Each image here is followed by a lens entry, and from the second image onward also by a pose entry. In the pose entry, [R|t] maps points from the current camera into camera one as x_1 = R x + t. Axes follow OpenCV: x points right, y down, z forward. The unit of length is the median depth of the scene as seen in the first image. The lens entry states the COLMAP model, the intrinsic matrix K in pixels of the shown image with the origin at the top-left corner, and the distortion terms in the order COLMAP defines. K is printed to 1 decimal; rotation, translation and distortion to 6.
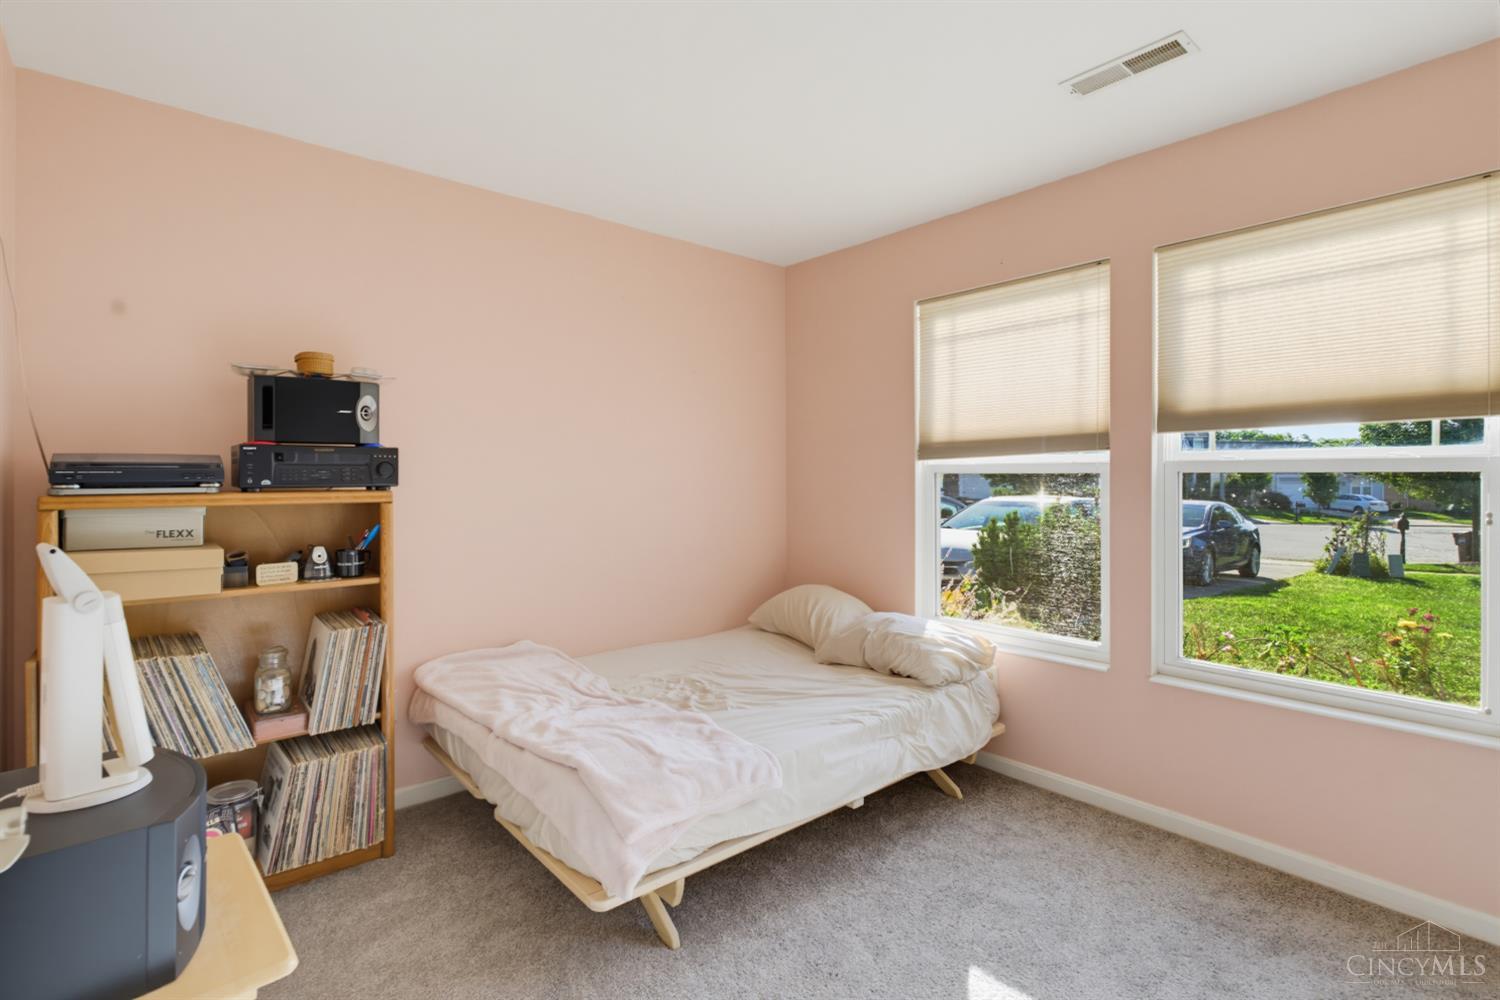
lens RADIAL K [[709.0, 0, 739.9], [0, 709.0, 482.6], [0, 0, 1]] dist [-0.011274, 0.004703]
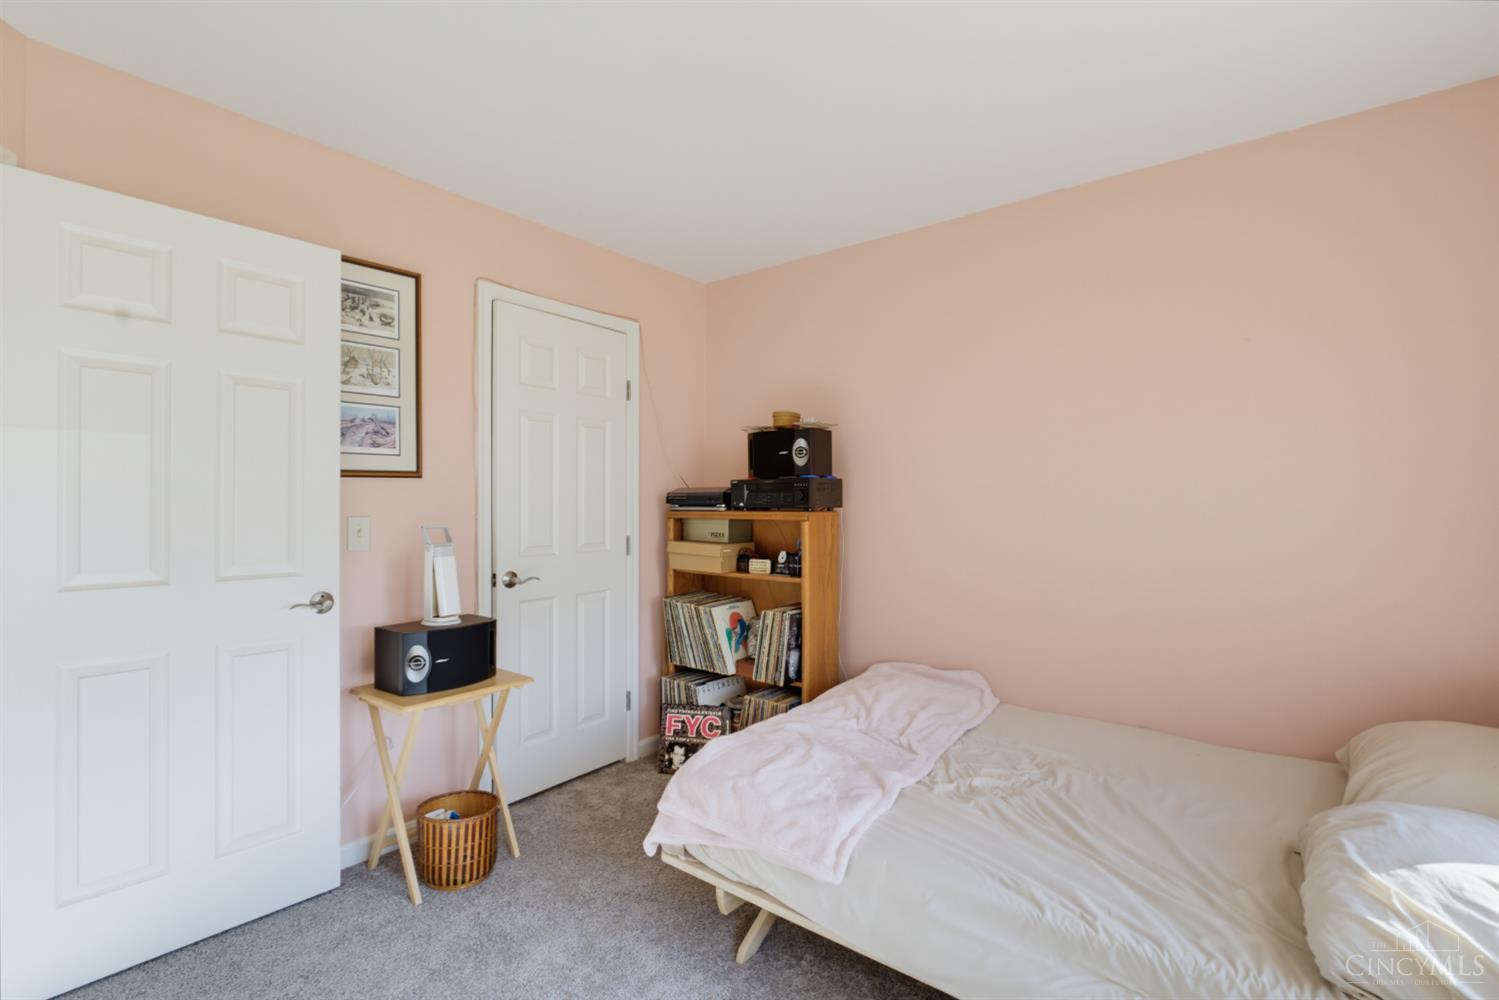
lens RADIAL K [[708.5, 0, 755.4], [0, 708.5, 504.6], [0, 0, 1]] dist [-0.011274, 0.004703]
pose [[0.176380, 0.004397, -0.984312, 0.823965], [-0.008454, 0.999960, 0.002952, -0.004581], [0.984286, 0.007801, 0.176410, 0.752238]]
